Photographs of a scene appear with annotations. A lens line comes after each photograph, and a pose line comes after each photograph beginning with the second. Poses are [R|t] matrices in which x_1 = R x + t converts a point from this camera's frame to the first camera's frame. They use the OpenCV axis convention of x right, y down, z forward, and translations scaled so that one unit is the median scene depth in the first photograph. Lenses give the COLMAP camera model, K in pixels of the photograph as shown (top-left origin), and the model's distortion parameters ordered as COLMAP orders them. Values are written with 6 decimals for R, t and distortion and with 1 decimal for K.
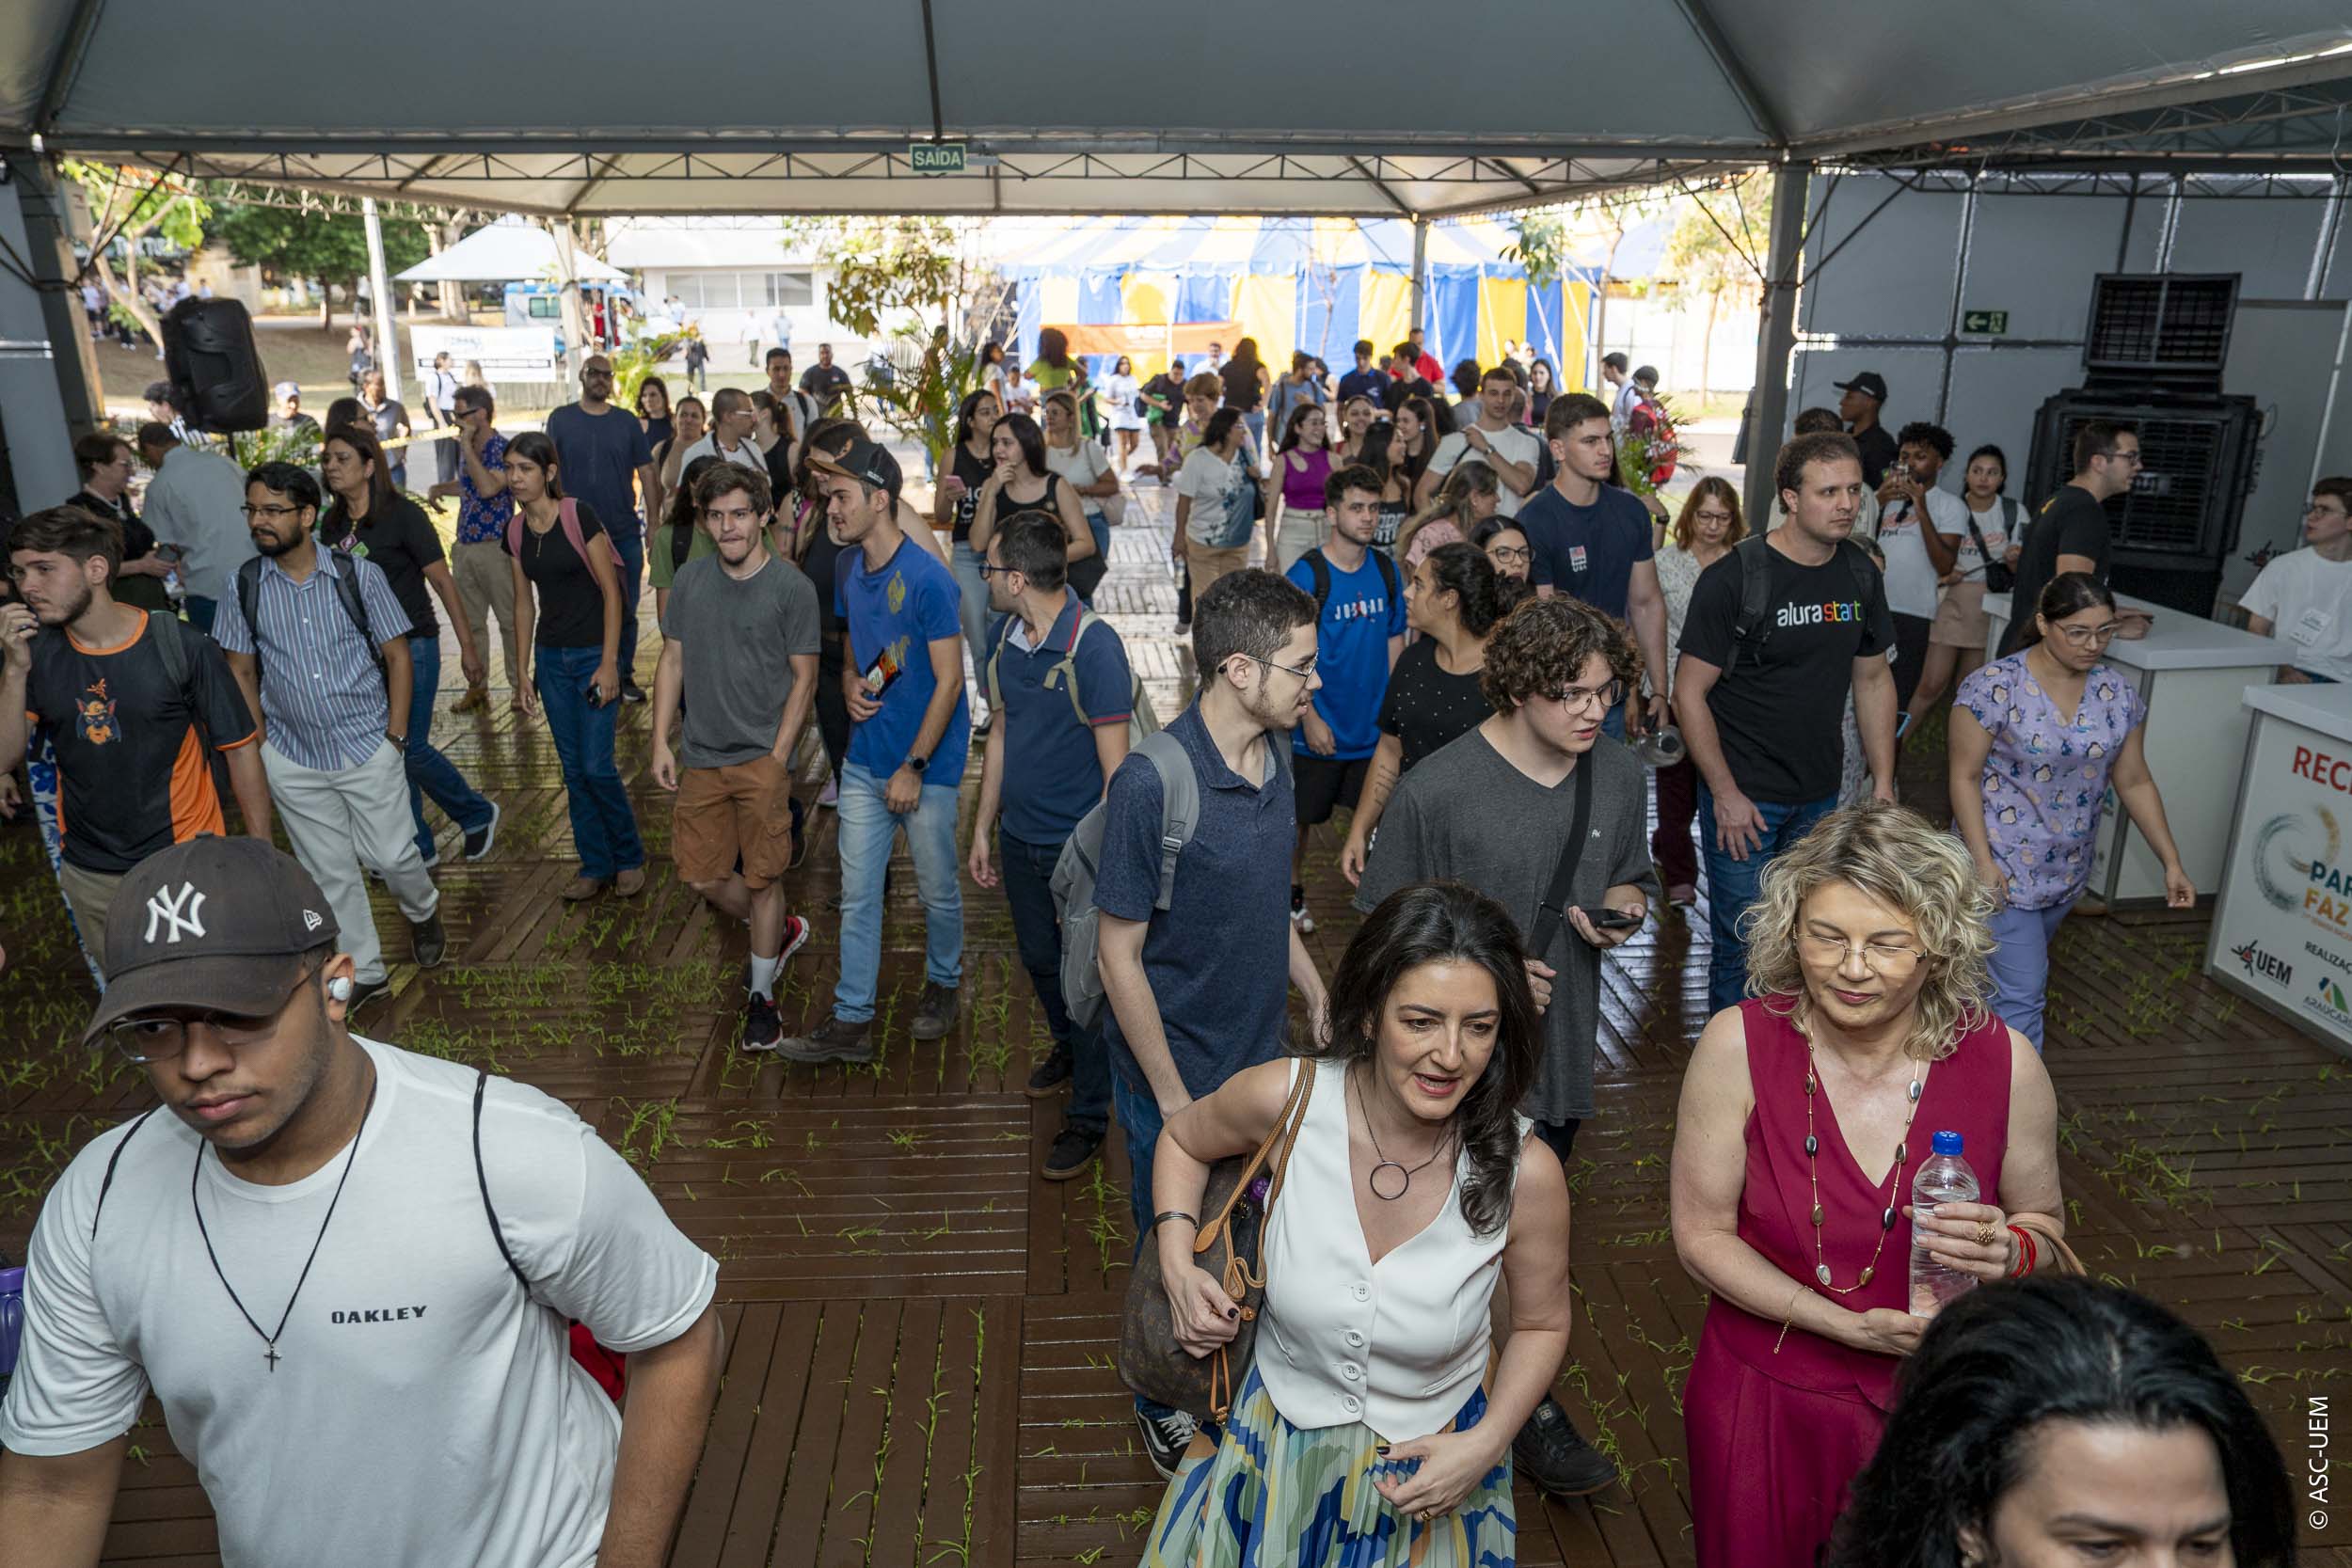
lens RADIAL K [[1626.7, 0, 1185.8], [0, 1626.7, 787.1], [0, 0, 1]] dist [-0.110540, 0.085172]
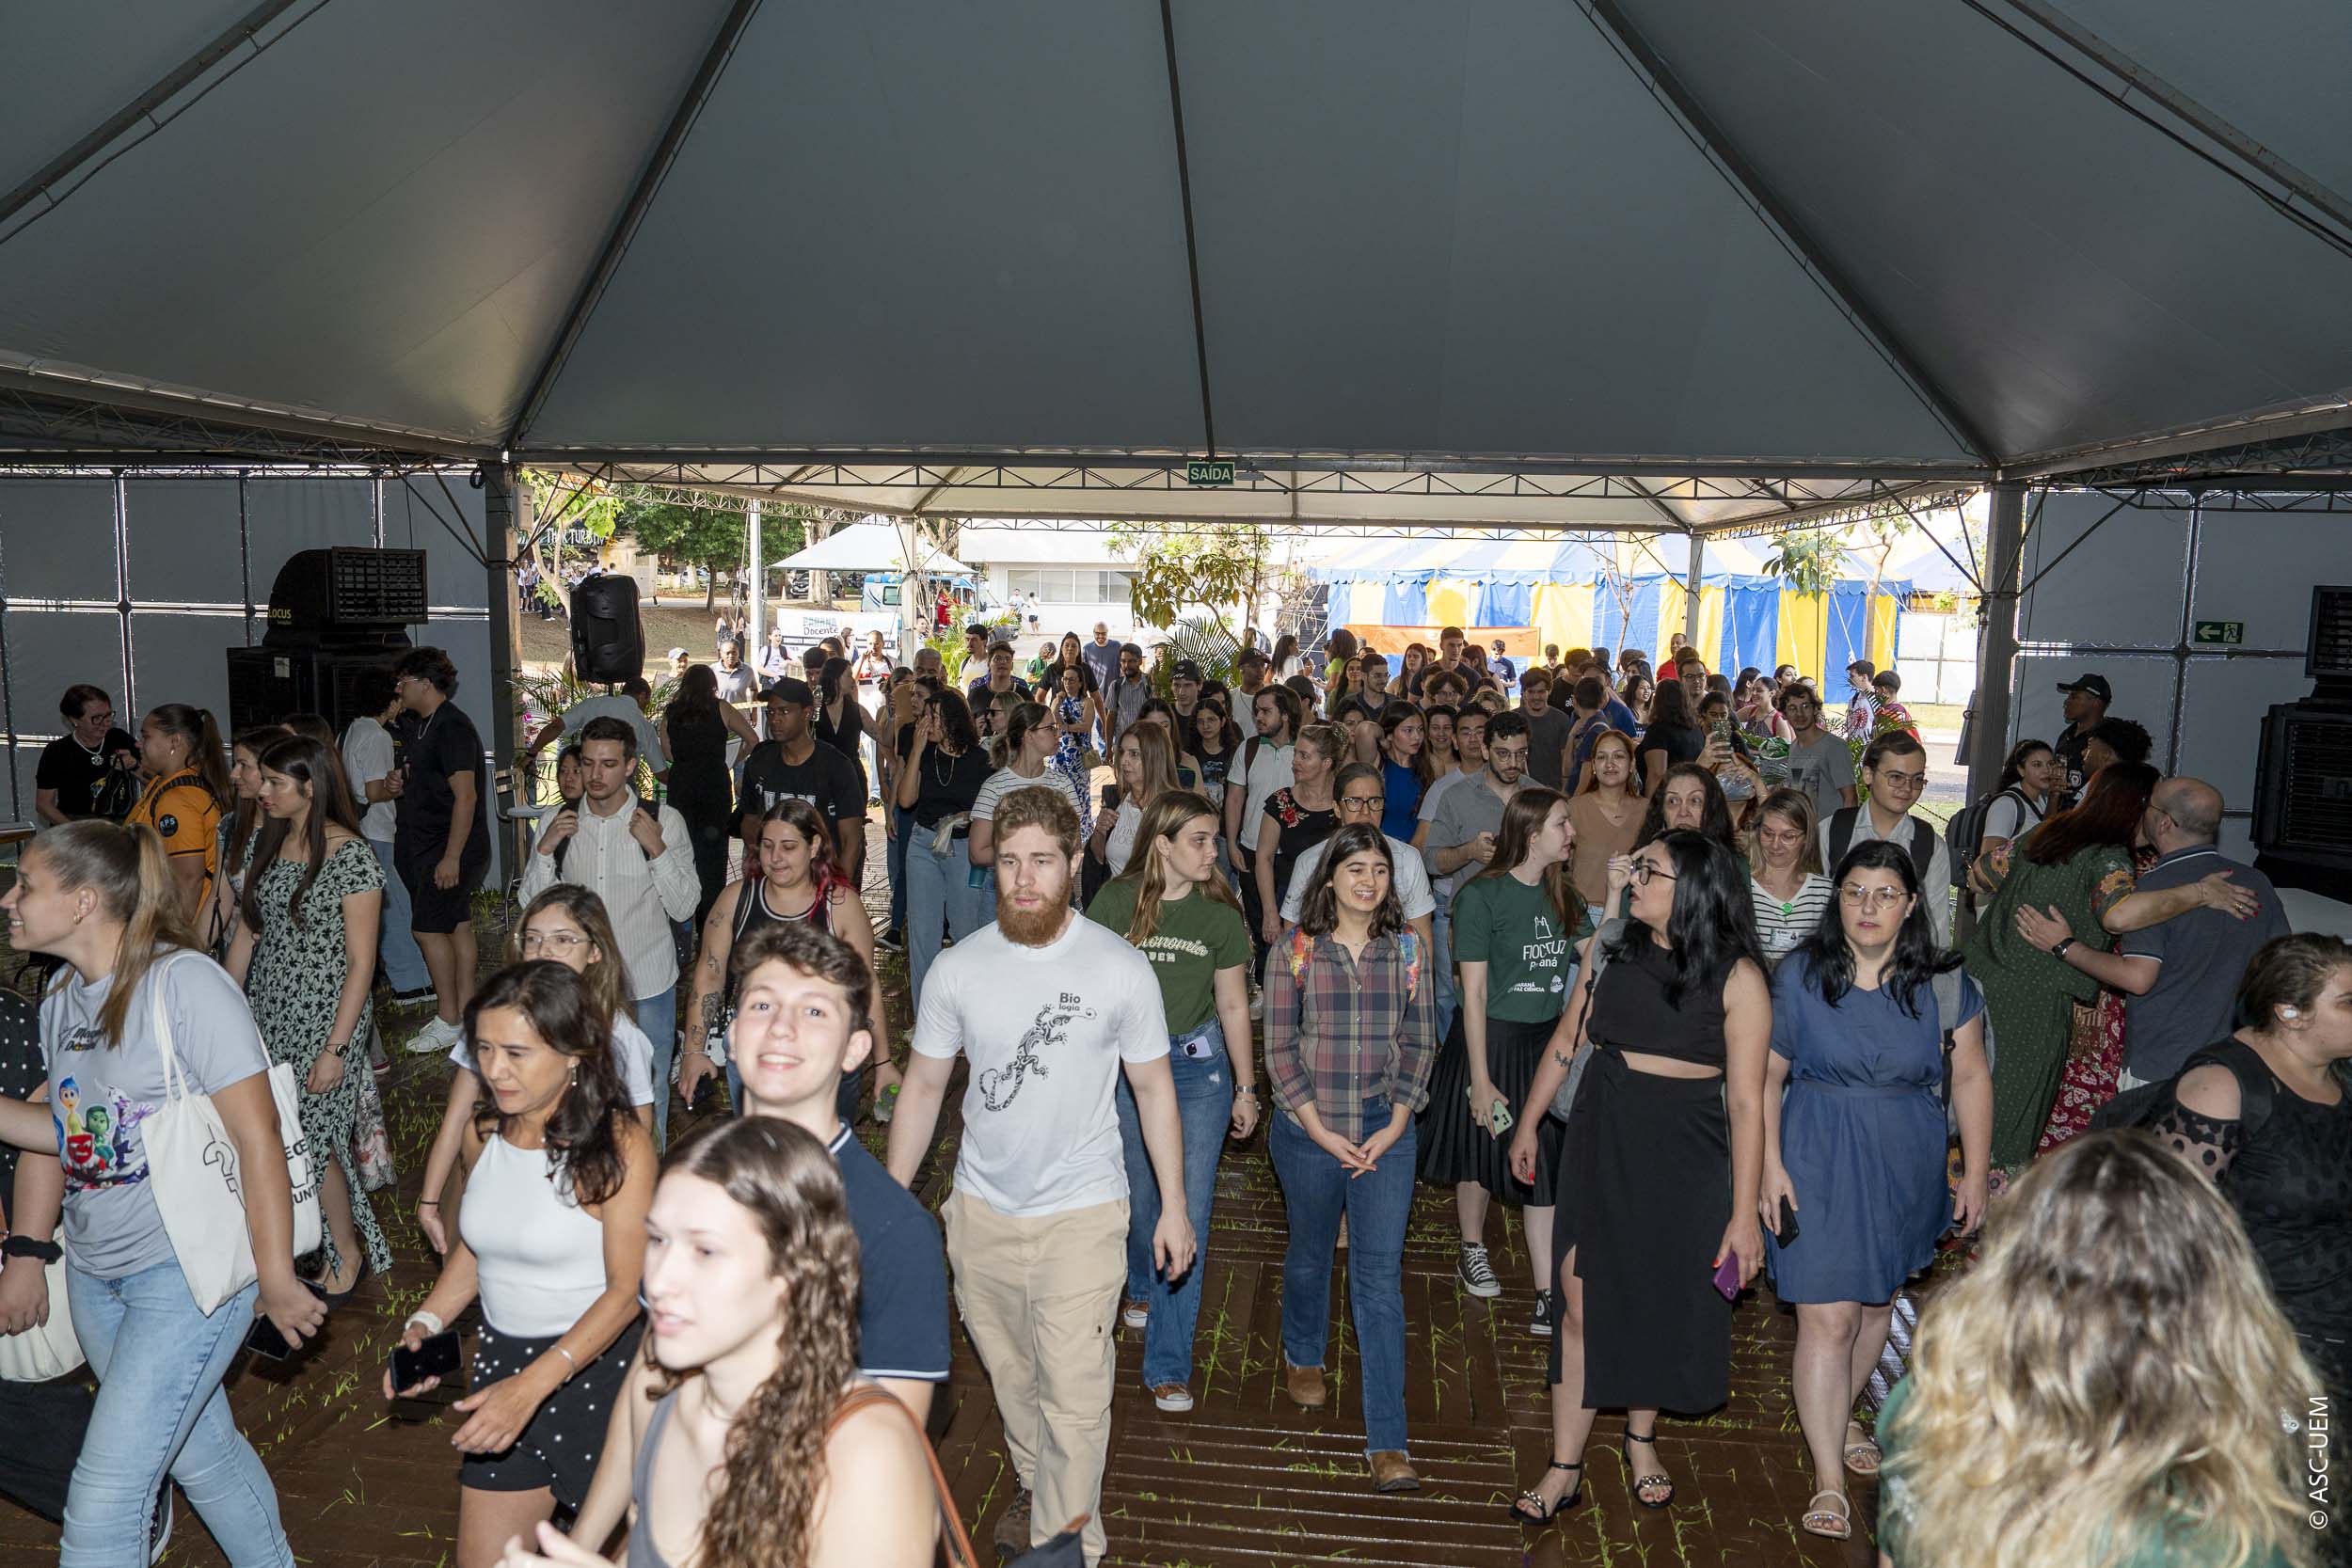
lens RADIAL K [[1626.7, 0, 1181.0], [0, 1626.7, 800.3], [0, 0, 1]] dist [-0.110540, 0.085172]
pose [[0.979824, 0.042032, -0.195393, 0.055453], [-0.075126, 0.983397, -0.165187, 0.028100], [0.185206, 0.176534, 0.966713, -0.078818]]
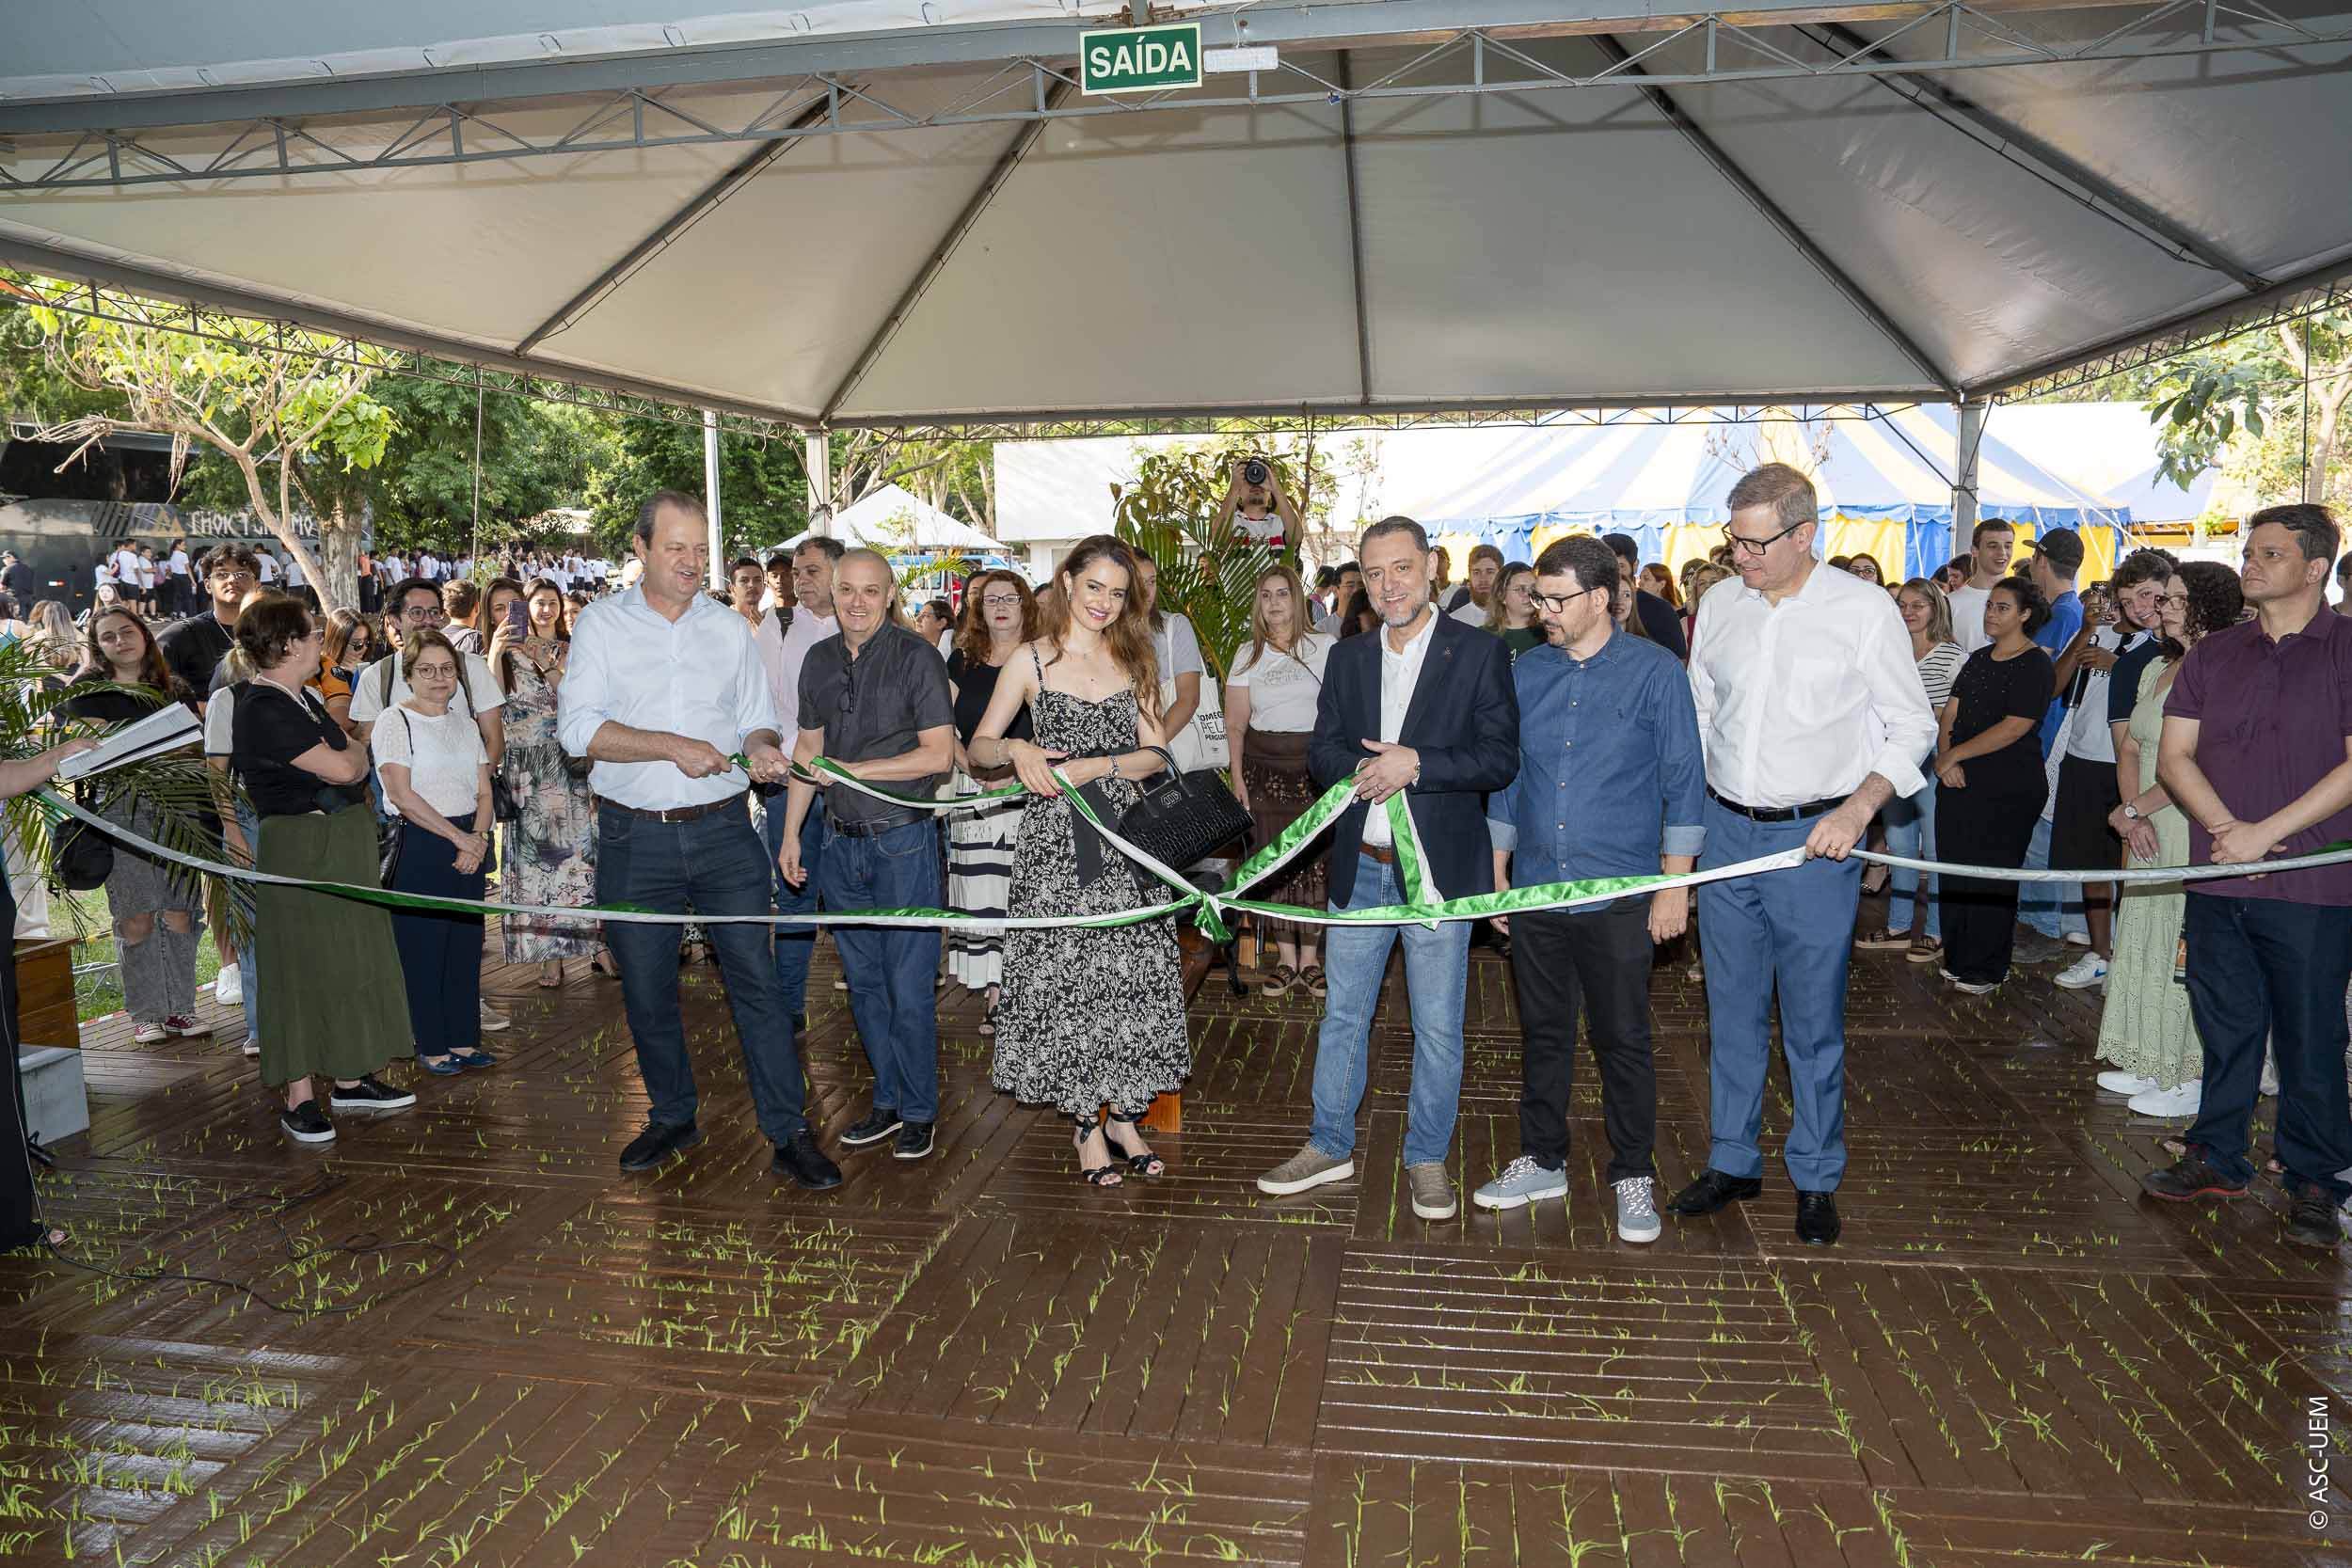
lens RADIAL K [[1626.7, 0, 1179.3], [0, 1626.7, 787.2], [0, 0, 1]] dist [-0.110540, 0.085172]
pose [[0.969278, 0.014197, -0.245558, -0.028485], [-0.055956, 0.984883, -0.163931, -0.108193], [0.239519, 0.172636, 0.955420, 0.552736]]
